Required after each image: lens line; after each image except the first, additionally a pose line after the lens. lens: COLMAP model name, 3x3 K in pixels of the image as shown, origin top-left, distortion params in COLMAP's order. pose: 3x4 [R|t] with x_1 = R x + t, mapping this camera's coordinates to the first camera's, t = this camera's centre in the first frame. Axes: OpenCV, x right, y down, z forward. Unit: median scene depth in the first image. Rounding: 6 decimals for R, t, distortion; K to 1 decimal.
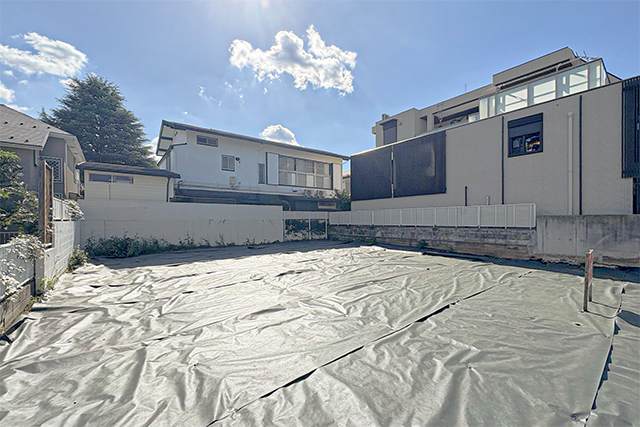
lens RADIAL K [[270.0, 0, 317.9], [0, 270.0, 218.1], [0, 0, 1]] dist [0.010363, -0.000004]
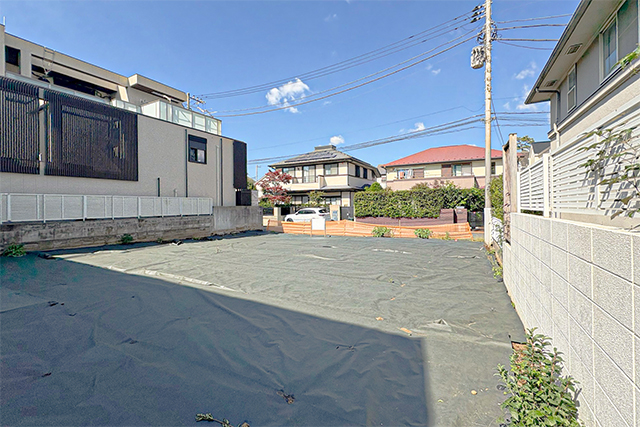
lens RADIAL K [[270.0, 0, 319.2], [0, 270.0, 207.7], [0, 0, 1]] dist [0.010363, -0.000004]
pose [[-0.390065, 0.007385, 0.920758, -0.591241], [0.010627, 0.999937, -0.003518, 0.007690], [-0.920726, 0.008413, -0.390119, 0.743345]]
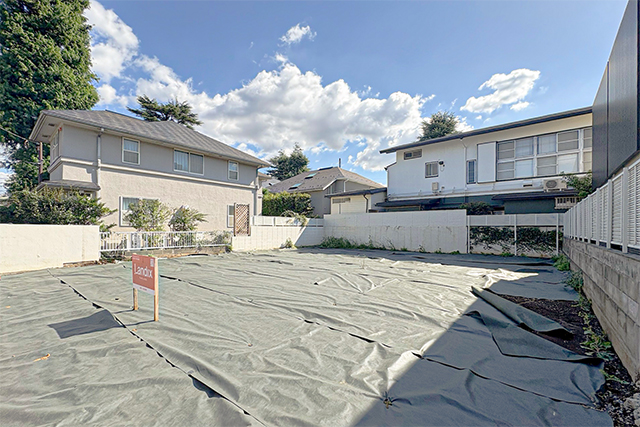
lens RADIAL K [[270.0, 0, 321.7], [0, 270.0, 225.9], [0, 0, 1]] dist [0.010363, -0.000004]
pose [[0.215136, -0.002843, -0.976580, 0.694558], [-0.001713, 0.999993, -0.003288, 0.009726], [0.976583, 0.002381, 0.215130, 0.485626]]
